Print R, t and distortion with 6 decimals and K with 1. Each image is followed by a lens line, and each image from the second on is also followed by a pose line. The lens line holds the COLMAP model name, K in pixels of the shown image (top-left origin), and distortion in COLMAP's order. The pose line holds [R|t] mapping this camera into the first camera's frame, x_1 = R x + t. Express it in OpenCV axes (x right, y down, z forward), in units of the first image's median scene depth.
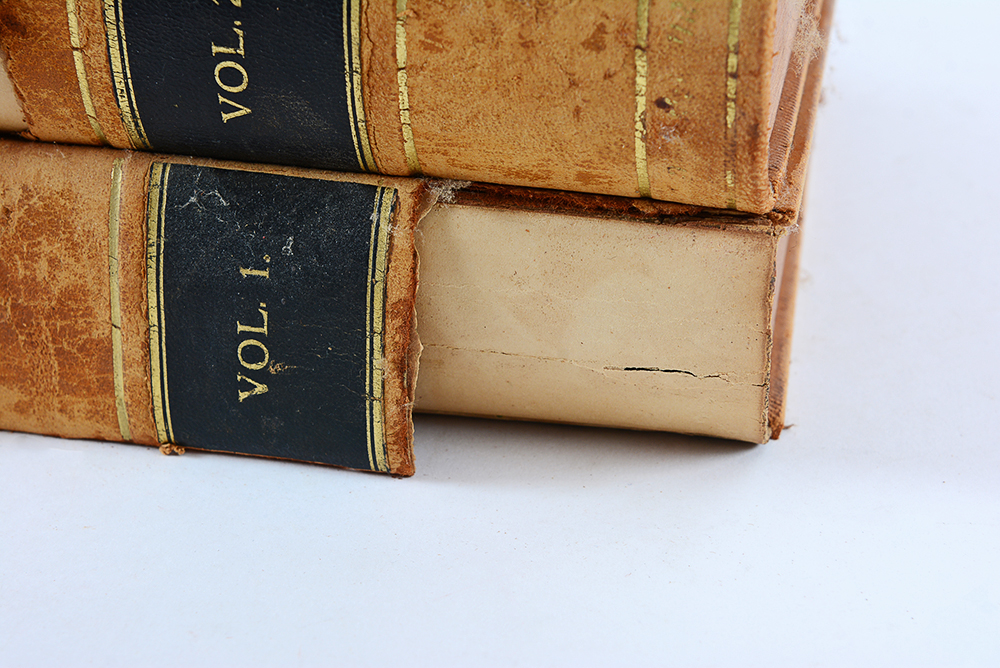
lens RADIAL K [[2044.3, 0, 490.7], [0, 2044.3, 367.3], [0, 0, 1]] dist [0.092027, 0.000000]
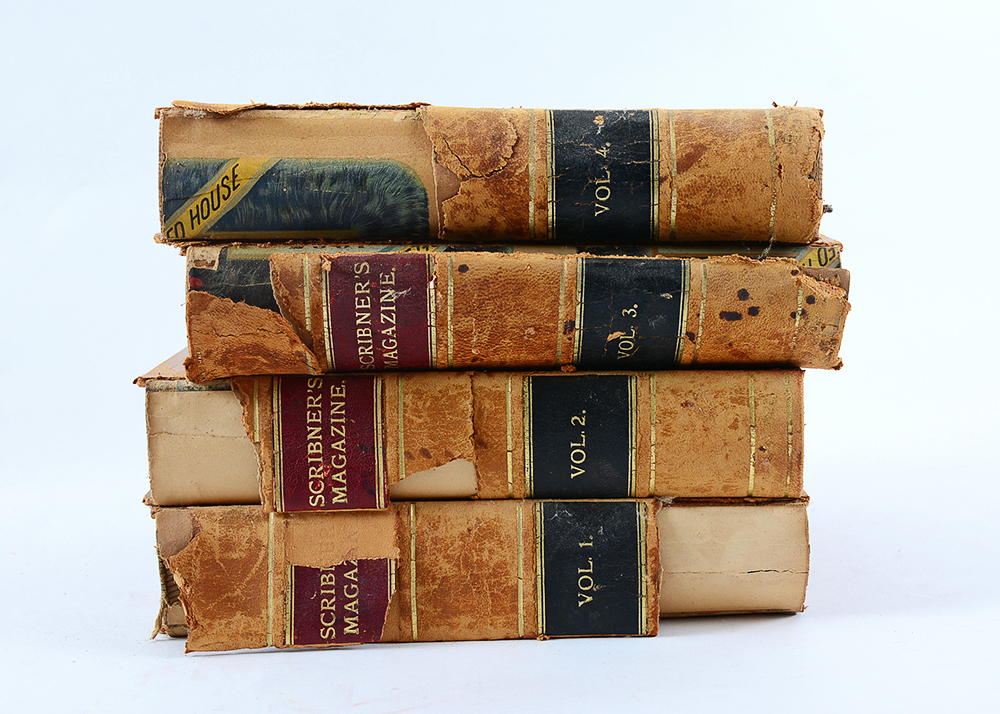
lens RADIAL K [[1531.2, 0, 536.5], [0, 1531.2, 334.5], [0, 0, 1]] dist [-0.008949, 0.000000]
pose [[0.973422, -0.035163, 0.226303, -0.555732], [0.122220, 0.915428, -0.383477, 0.393375], [-0.193679, 0.400943, 0.895395, -0.620201]]
